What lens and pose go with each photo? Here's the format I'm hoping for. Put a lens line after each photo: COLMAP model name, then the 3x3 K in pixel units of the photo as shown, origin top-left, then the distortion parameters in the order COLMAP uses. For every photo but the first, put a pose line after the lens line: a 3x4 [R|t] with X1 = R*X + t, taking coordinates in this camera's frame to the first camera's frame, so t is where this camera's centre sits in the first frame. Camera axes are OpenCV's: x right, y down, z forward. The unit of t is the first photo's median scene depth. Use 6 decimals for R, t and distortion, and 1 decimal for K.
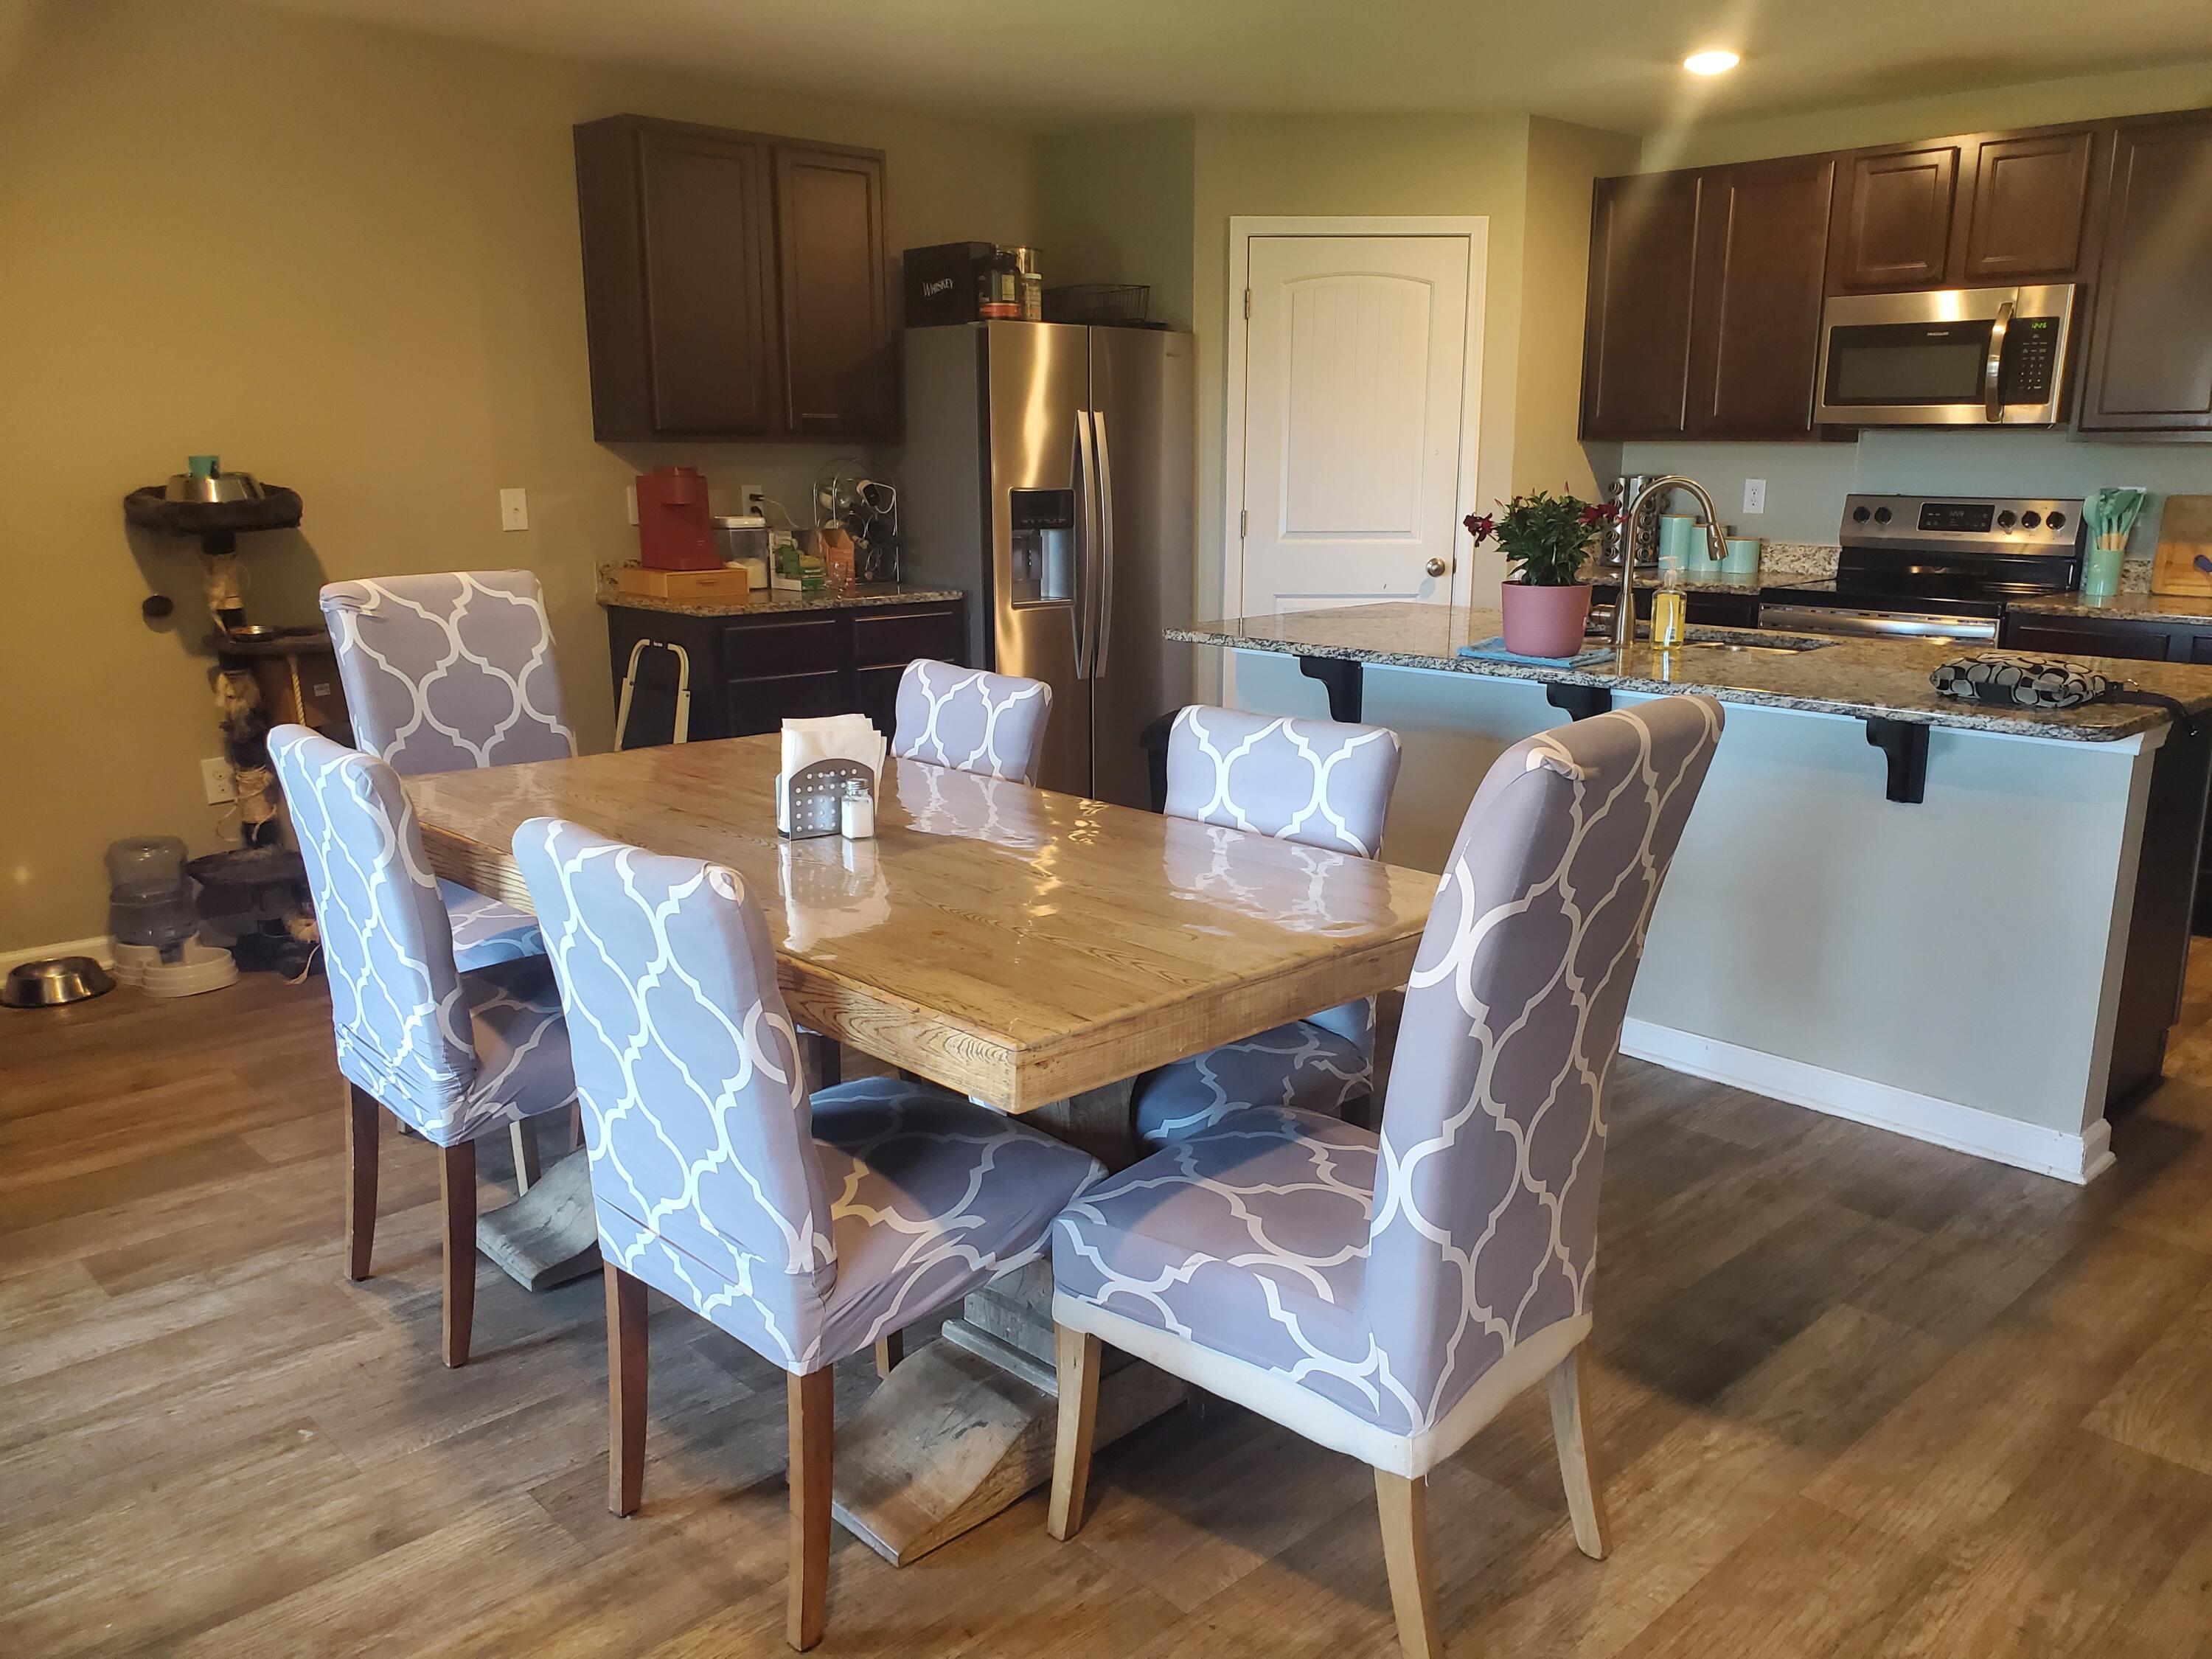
lens RADIAL K [[1771.8, 0, 1110.8], [0, 1771.8, 859.5], [0, 0, 1]] dist [0.037639, -0.008039]
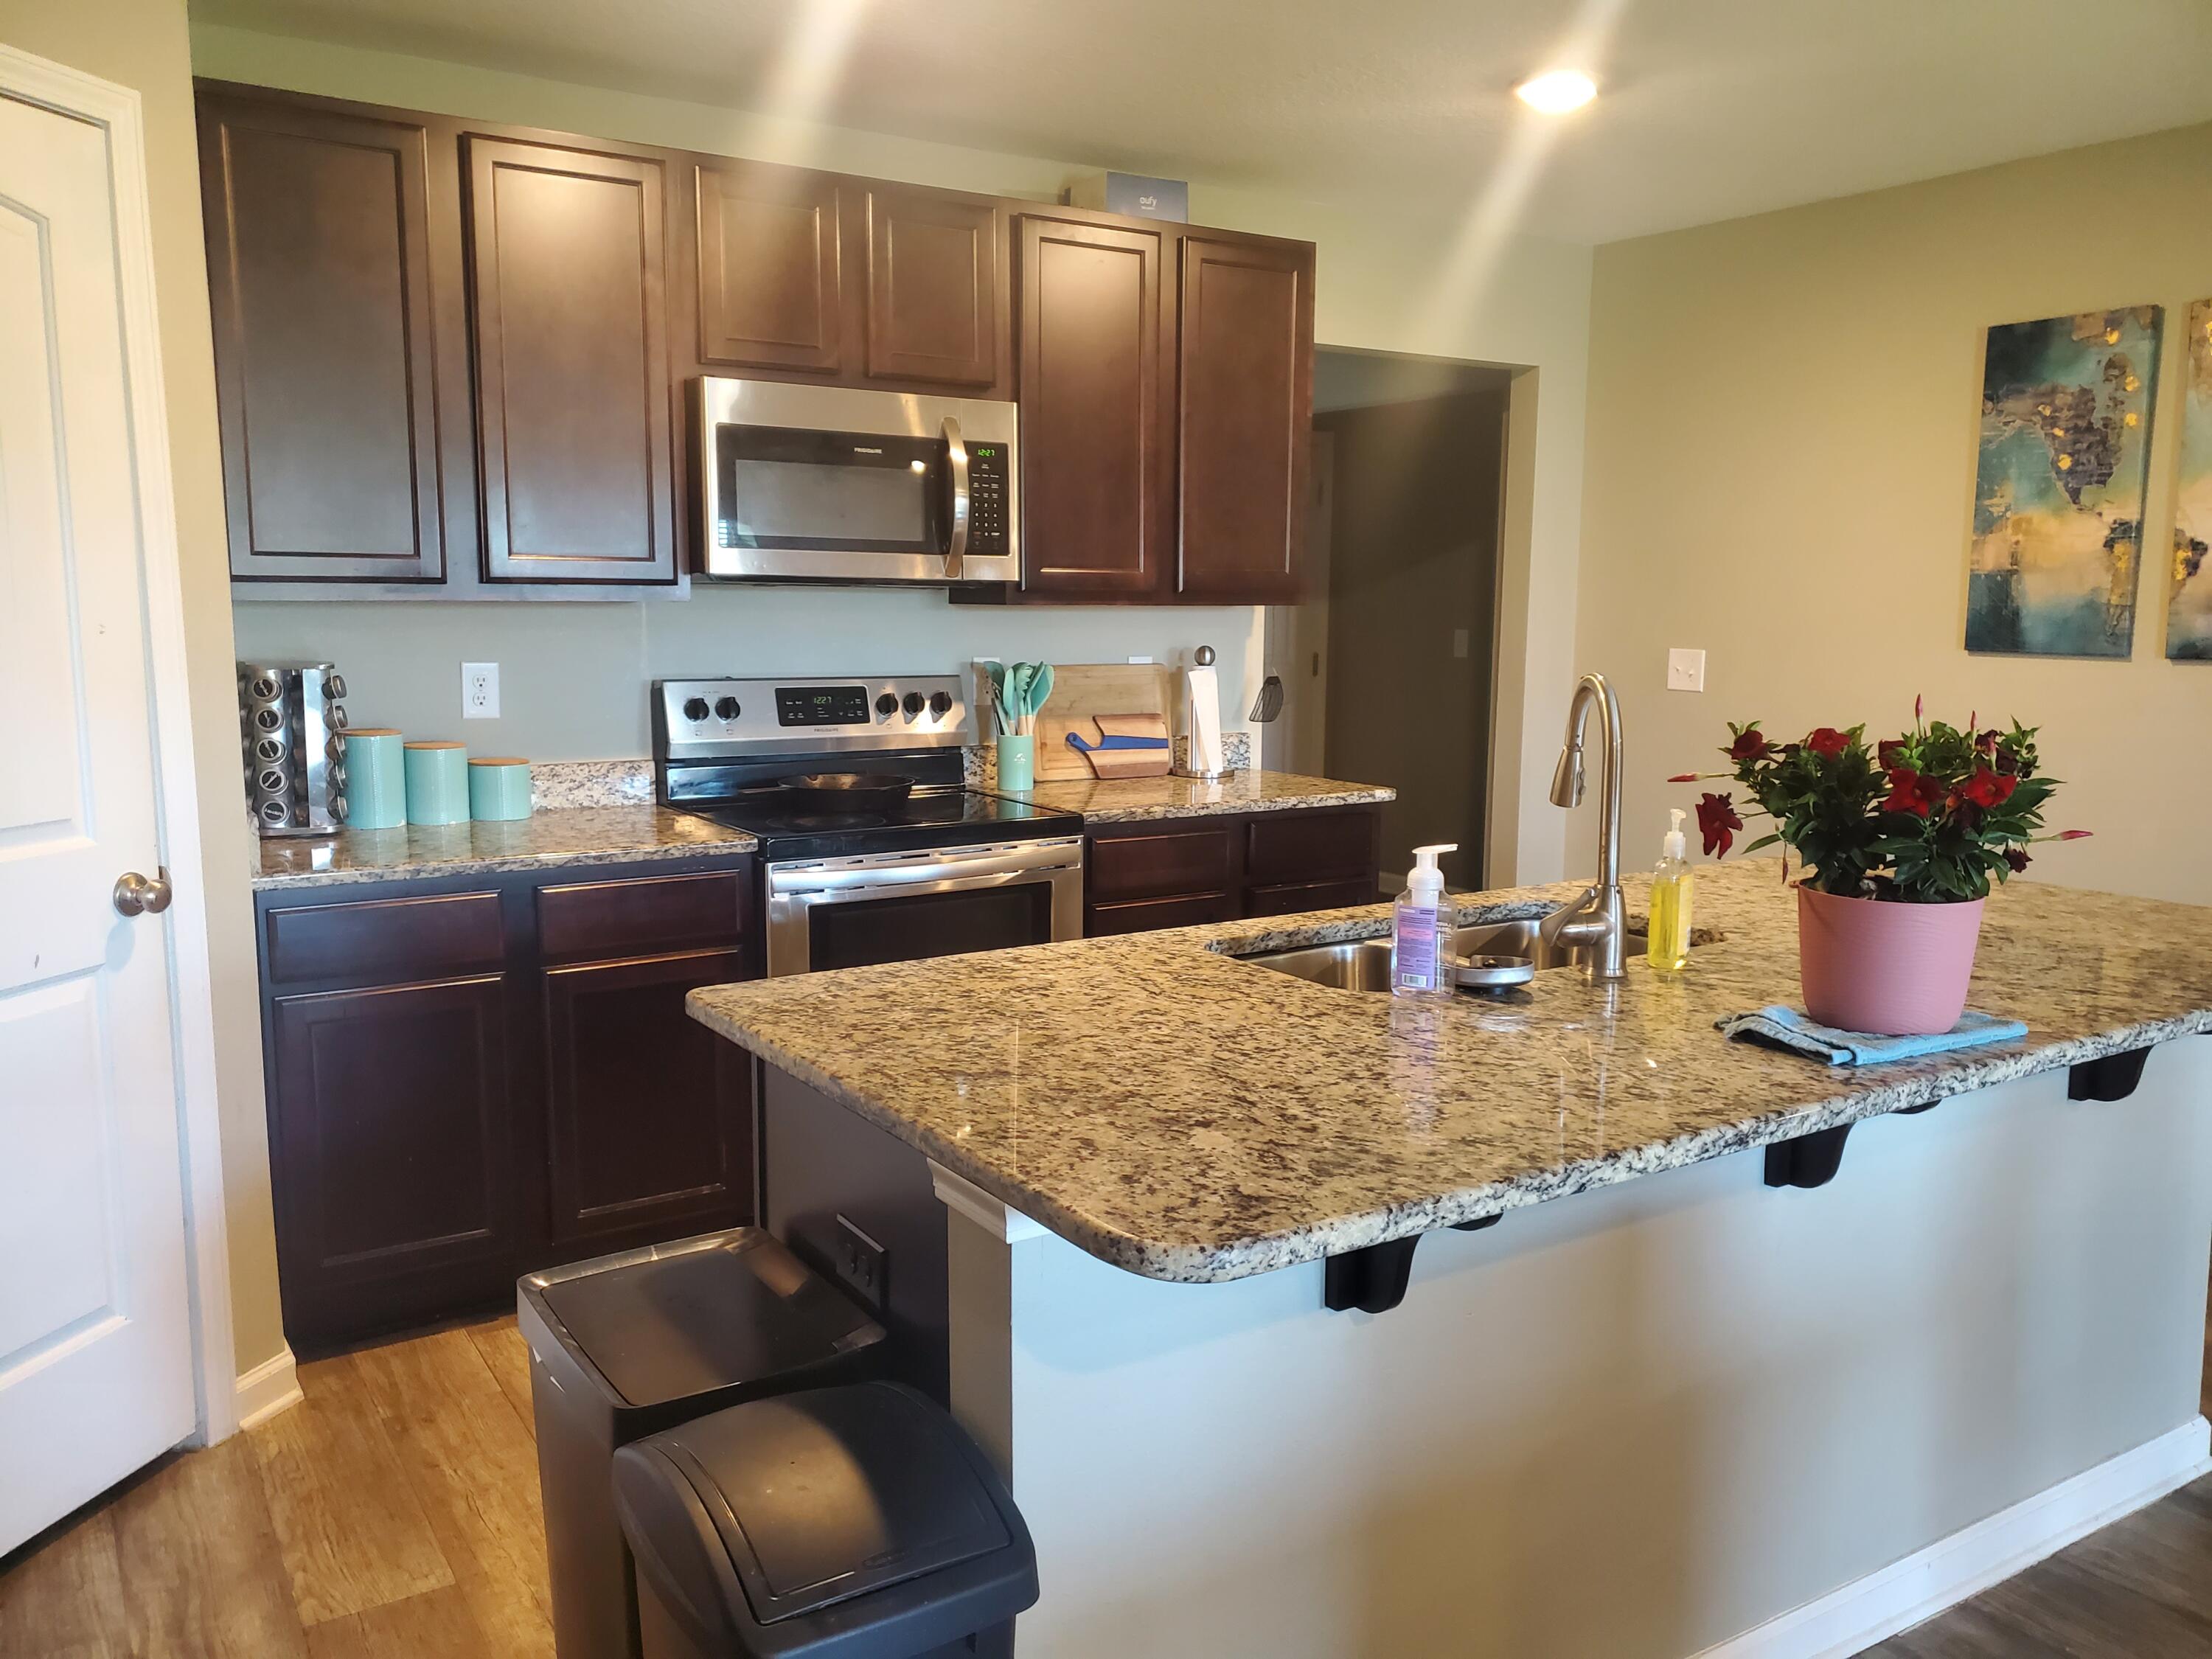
lens RADIAL K [[1771.8, 0, 1110.8], [0, 1771.8, 859.5], [0, 0, 1]] dist [0.037639, -0.008039]
pose [[0.184481, -0.154628, 0.970596, -0.215008], [0.219330, 0.969119, 0.112704, -0.196930], [-0.958050, 0.192090, 0.212699, 0.792780]]
